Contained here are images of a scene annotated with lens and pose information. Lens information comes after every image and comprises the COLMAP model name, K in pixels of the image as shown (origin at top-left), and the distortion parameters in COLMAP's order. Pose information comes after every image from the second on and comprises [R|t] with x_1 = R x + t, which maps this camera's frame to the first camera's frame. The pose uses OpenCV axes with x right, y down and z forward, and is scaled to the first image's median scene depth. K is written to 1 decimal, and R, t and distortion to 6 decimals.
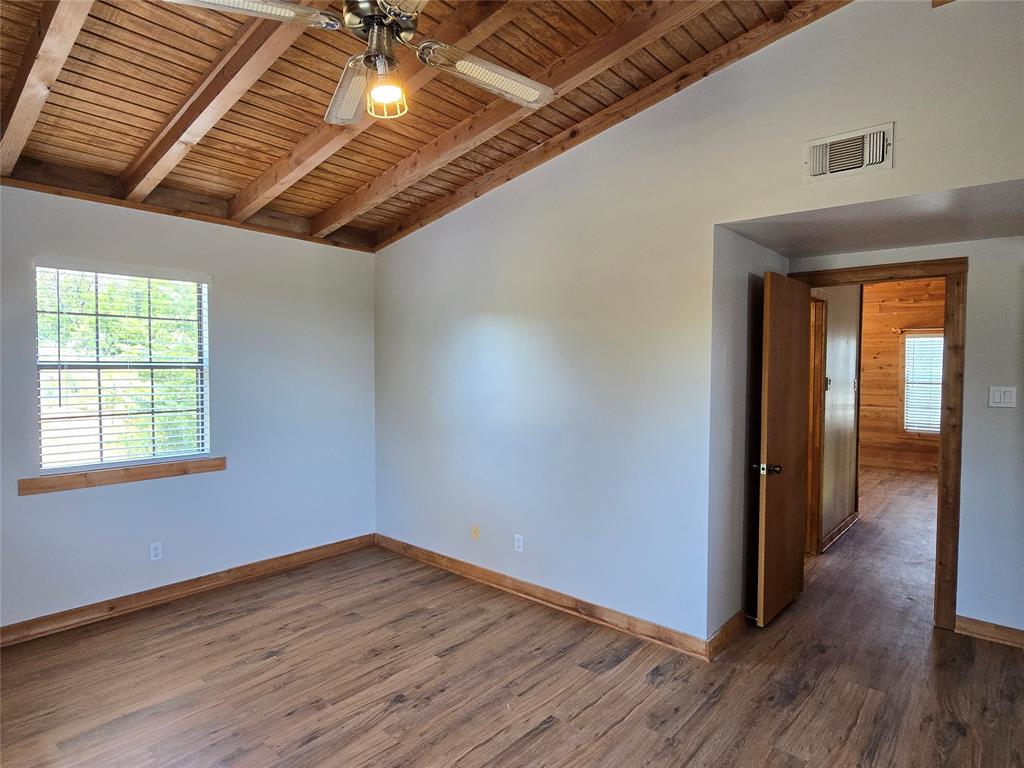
lens RADIAL K [[575.5, 0, 510.0], [0, 575.5, 385.8], [0, 0, 1]] dist [-0.001355, -0.004083]
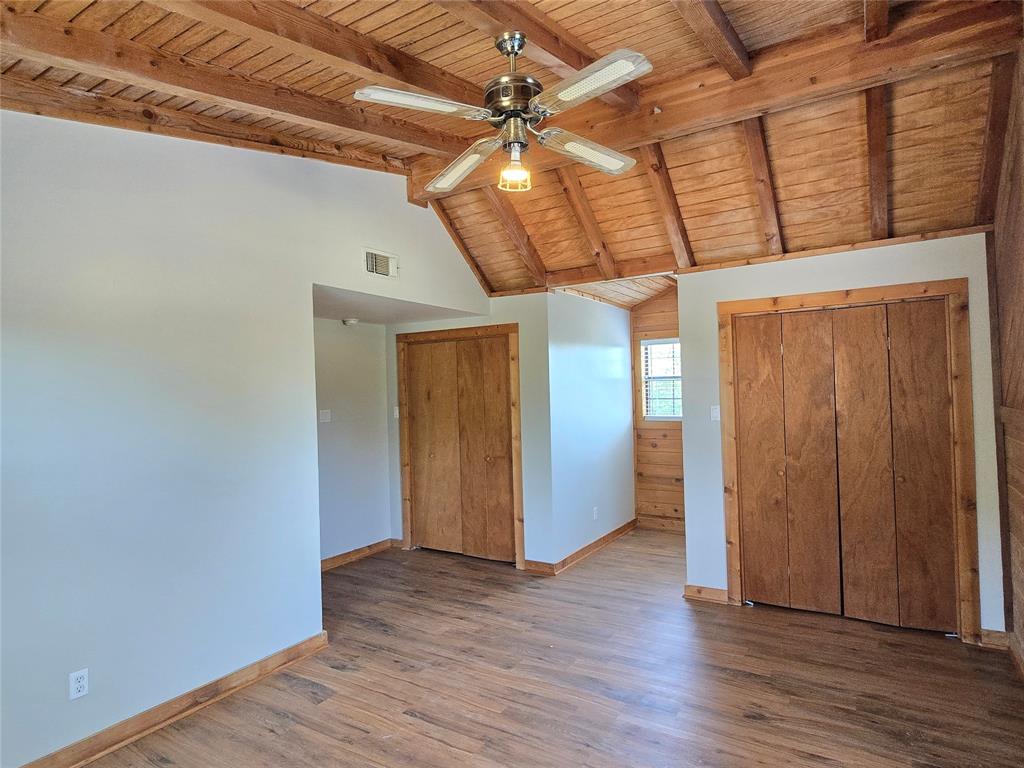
lens RADIAL K [[575.5, 0, 510.0], [0, 575.5, 385.8], [0, 0, 1]] dist [-0.001355, -0.004083]
pose [[-0.150481, 0.006898, 0.988589, -0.786545], [0.058209, 0.998303, 0.001894, -0.037027], [-0.986898, 0.057830, -0.150627, 0.681547]]
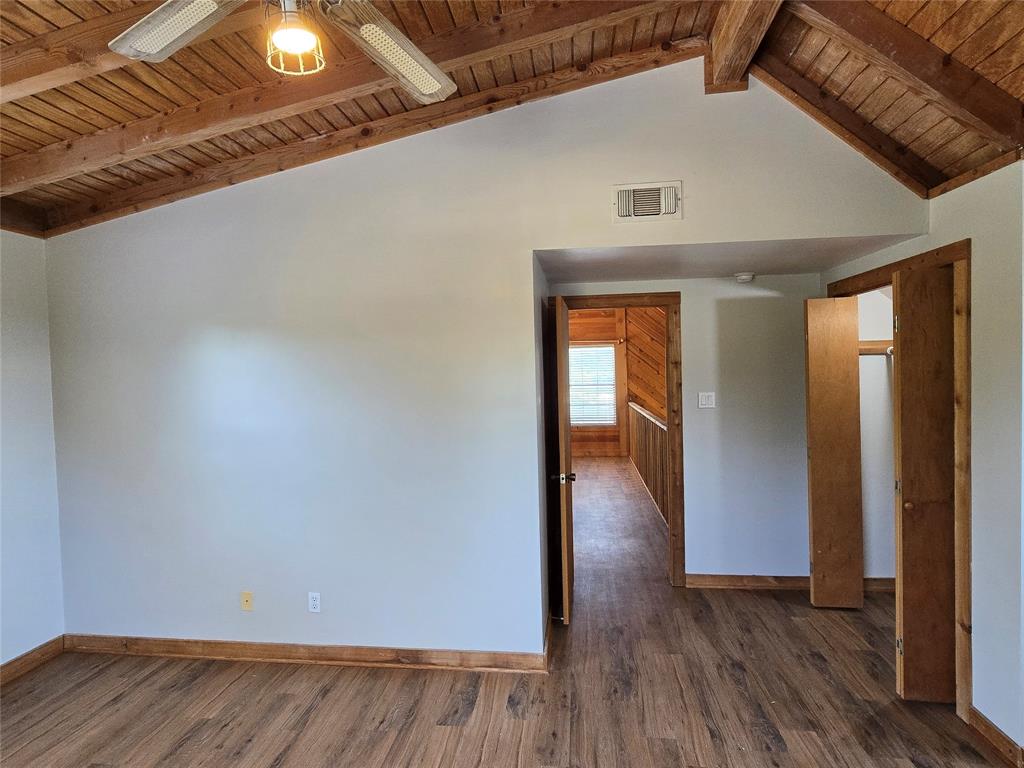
lens RADIAL K [[575.5, 0, 510.0], [0, 575.5, 385.8], [0, 0, 1]] dist [-0.001355, -0.004083]
pose [[0.830399, -0.041745, 0.555603, -0.229132], [0.048260, 0.998831, 0.002918, -0.036782], [-0.555075, 0.024390, 0.831443, 0.147933]]
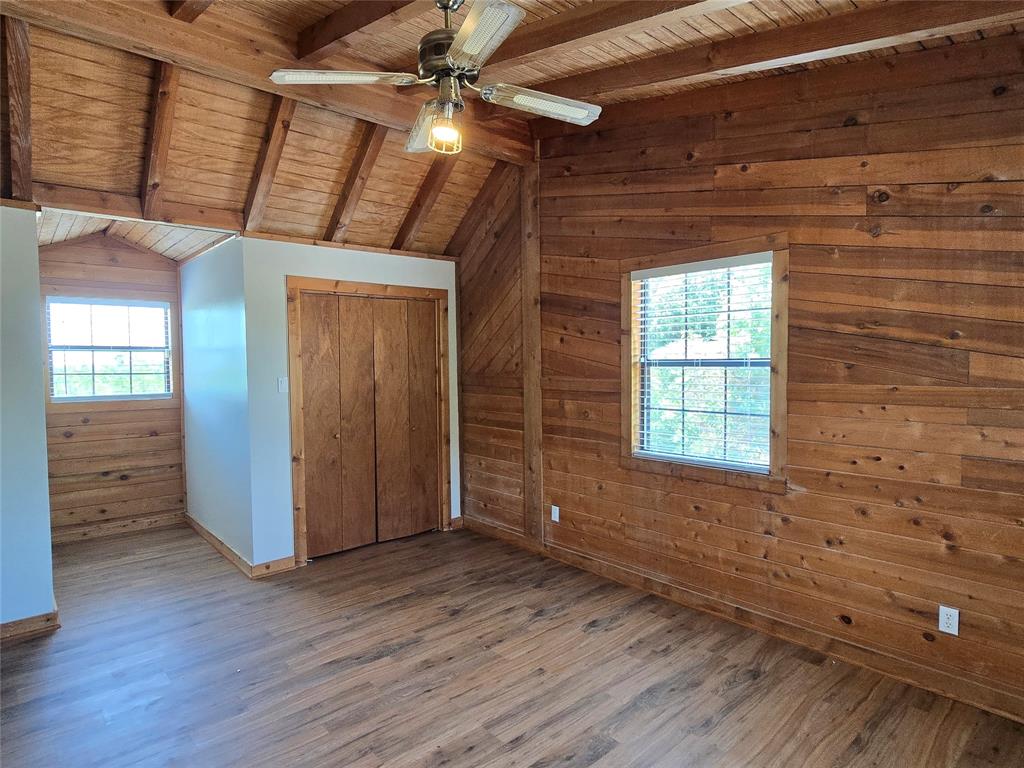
lens RADIAL K [[575.5, 0, 510.0], [0, 575.5, 385.8], [0, 0, 1]] dist [-0.001355, -0.004083]
pose [[-0.991017, -0.005597, 0.133620, -0.287450], [0.005291, 0.996701, 0.080989, -0.047074], [-0.133632, 0.080968, -0.987718, 1.221975]]
